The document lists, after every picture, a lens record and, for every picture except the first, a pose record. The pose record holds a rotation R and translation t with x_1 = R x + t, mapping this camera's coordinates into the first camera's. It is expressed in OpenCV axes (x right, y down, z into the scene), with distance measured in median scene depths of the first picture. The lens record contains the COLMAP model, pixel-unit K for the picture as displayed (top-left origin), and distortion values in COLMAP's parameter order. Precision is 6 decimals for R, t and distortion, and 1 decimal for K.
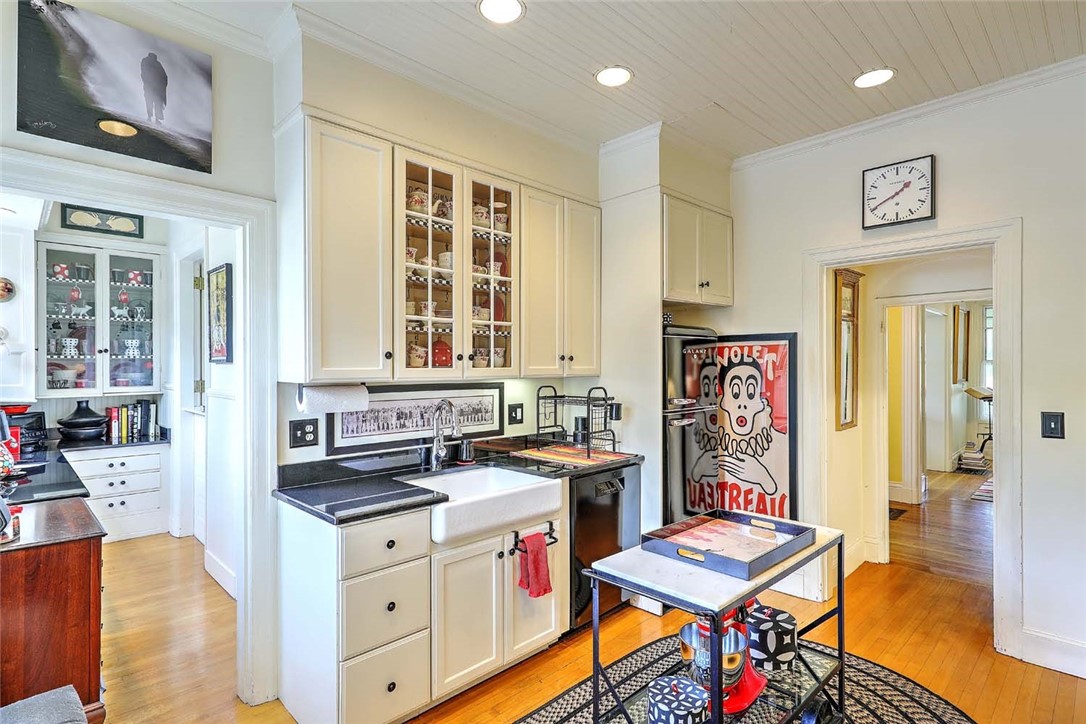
lens RADIAL K [[554.5, 0, 546.8], [0, 554.5, 369.1], [0, 0, 1]] dist [-0.002498, -0.000125]
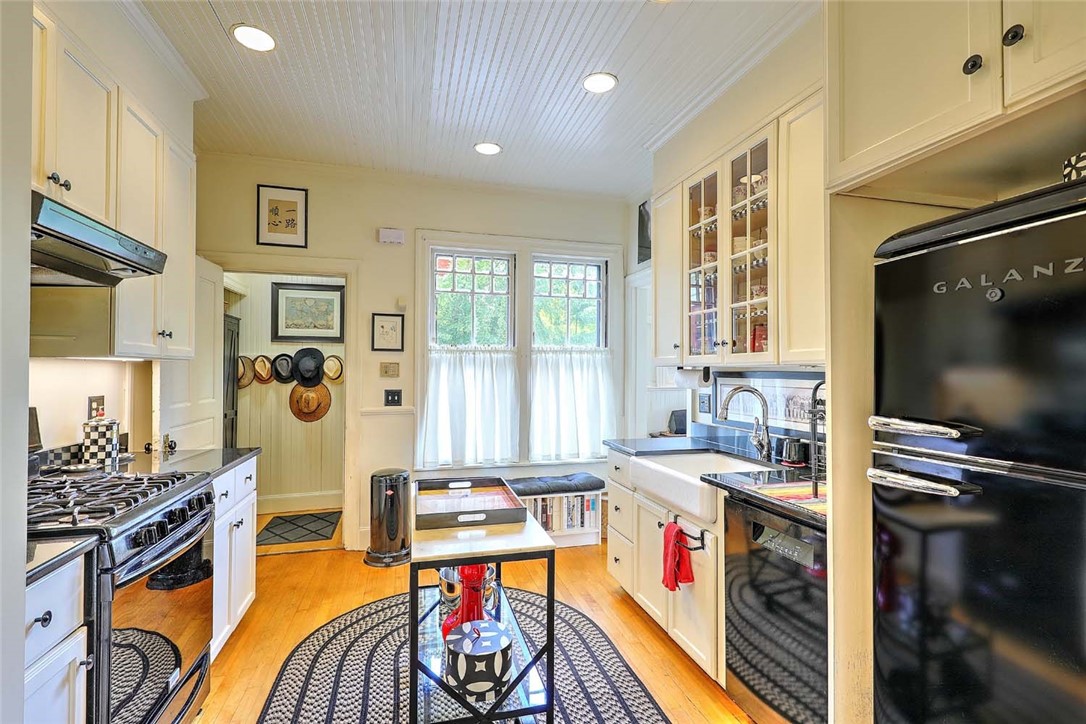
lens RADIAL K [[515.7, 0, 547.8], [0, 515.7, 363.6], [0, 0, 1]] dist [0.001364, -0.000003]
pose [[-0.495529, -0.007040, -0.868563, 0.838130], [0.006193, 0.999913, -0.011638, 0.025447], [0.868569, -0.011146, -0.495443, 1.197464]]
